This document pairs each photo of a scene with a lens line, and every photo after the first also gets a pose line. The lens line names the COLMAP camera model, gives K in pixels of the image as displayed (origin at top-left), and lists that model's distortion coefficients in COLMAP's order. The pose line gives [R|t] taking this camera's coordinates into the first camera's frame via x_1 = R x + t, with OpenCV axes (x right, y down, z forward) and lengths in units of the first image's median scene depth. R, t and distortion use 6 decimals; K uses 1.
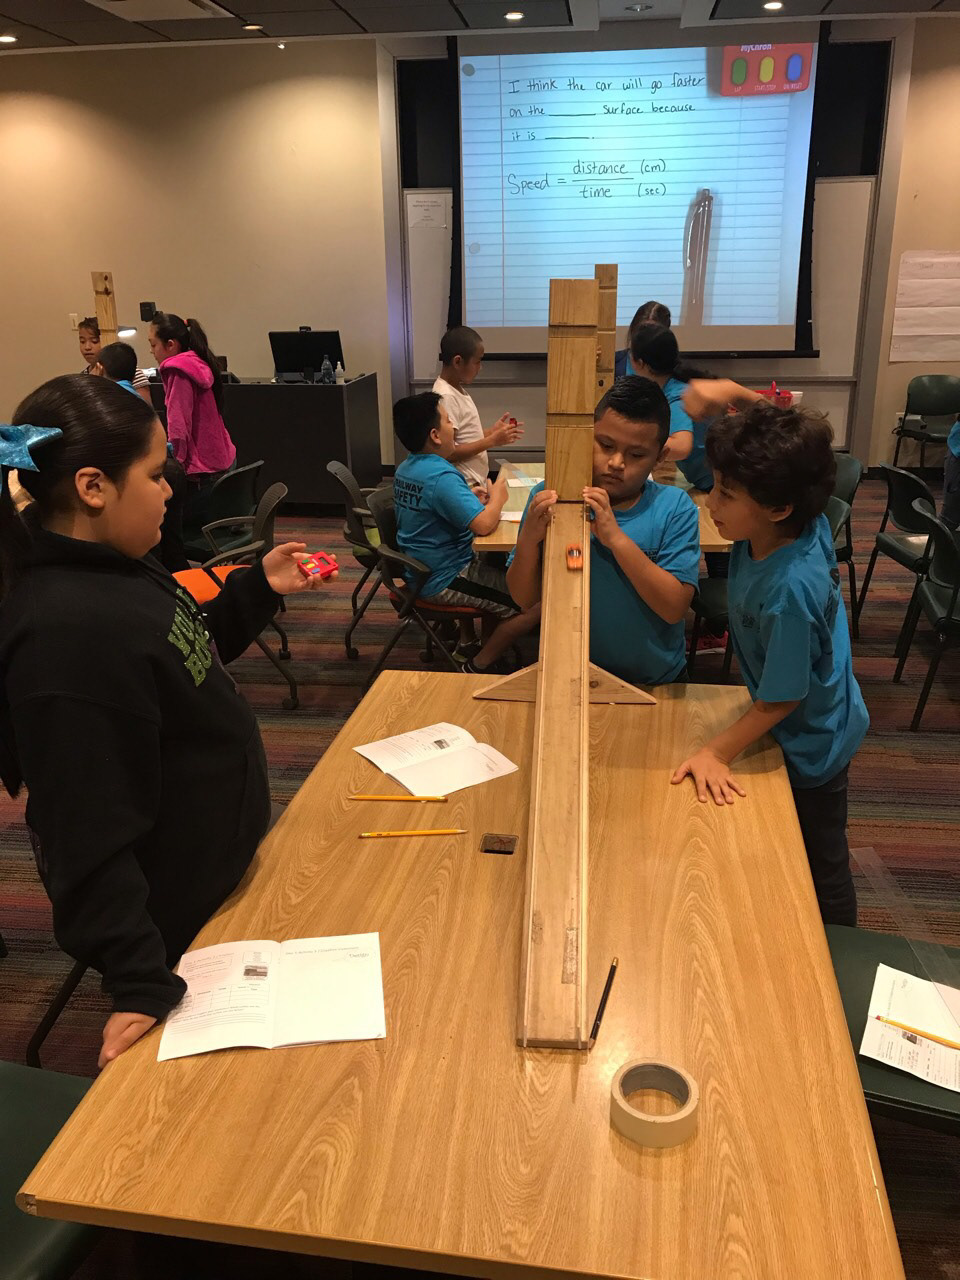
lens RADIAL K [[1082.4, 0, 480.0], [0, 1082.4, 640.0], [0, 0, 1]] dist [-0.006745, -0.006494]
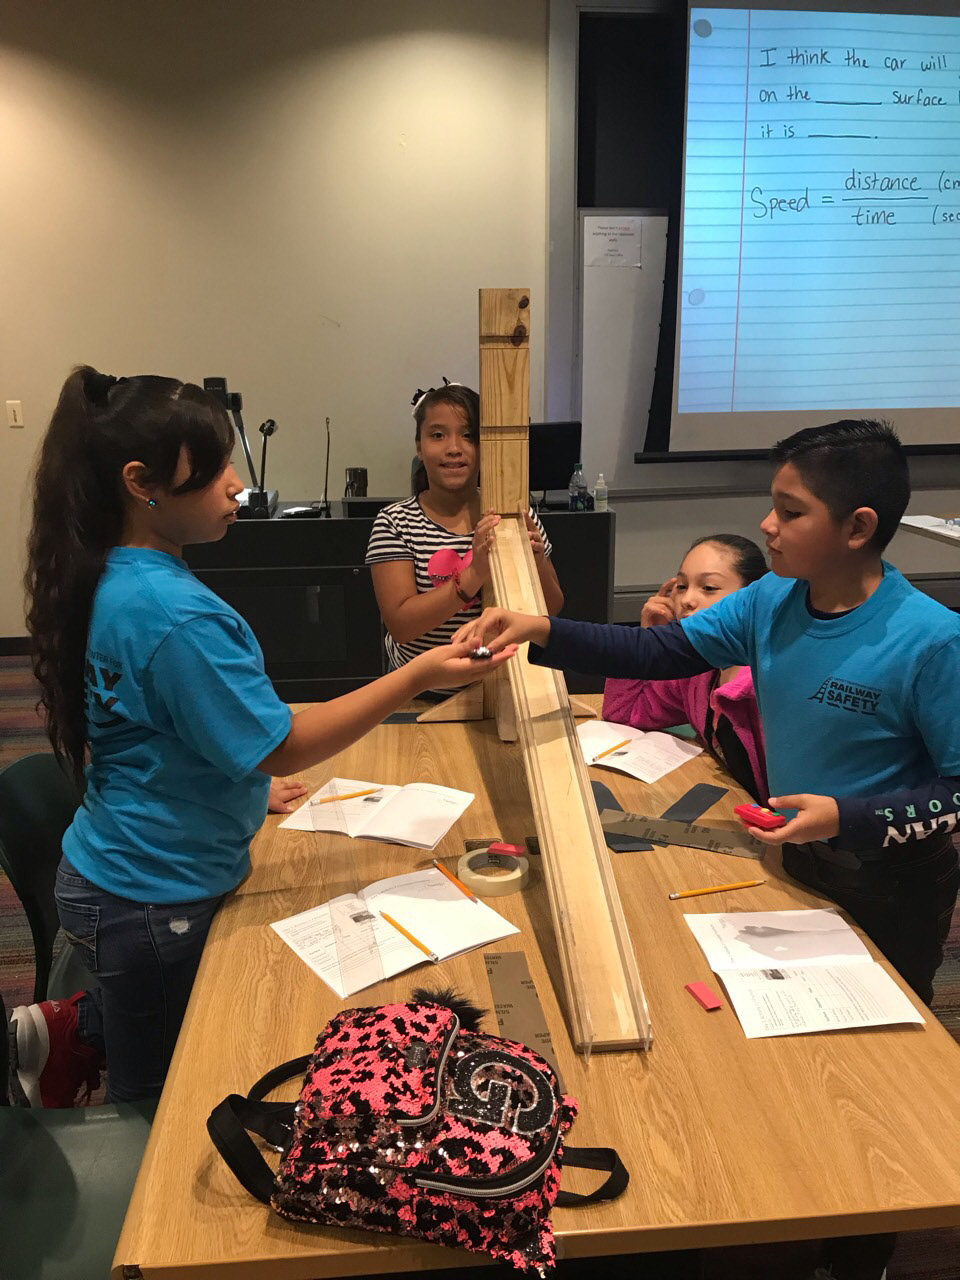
lens RADIAL K [[1082.4, 0, 480.0], [0, 1082.4, 640.0], [0, 0, 1]] dist [-0.006745, -0.006494]
pose [[0.968254, -0.066231, 0.241033, -0.318379], [0.086141, 0.993604, -0.073015, -0.120559], [-0.234655, 0.091459, 0.967767, 0.424131]]
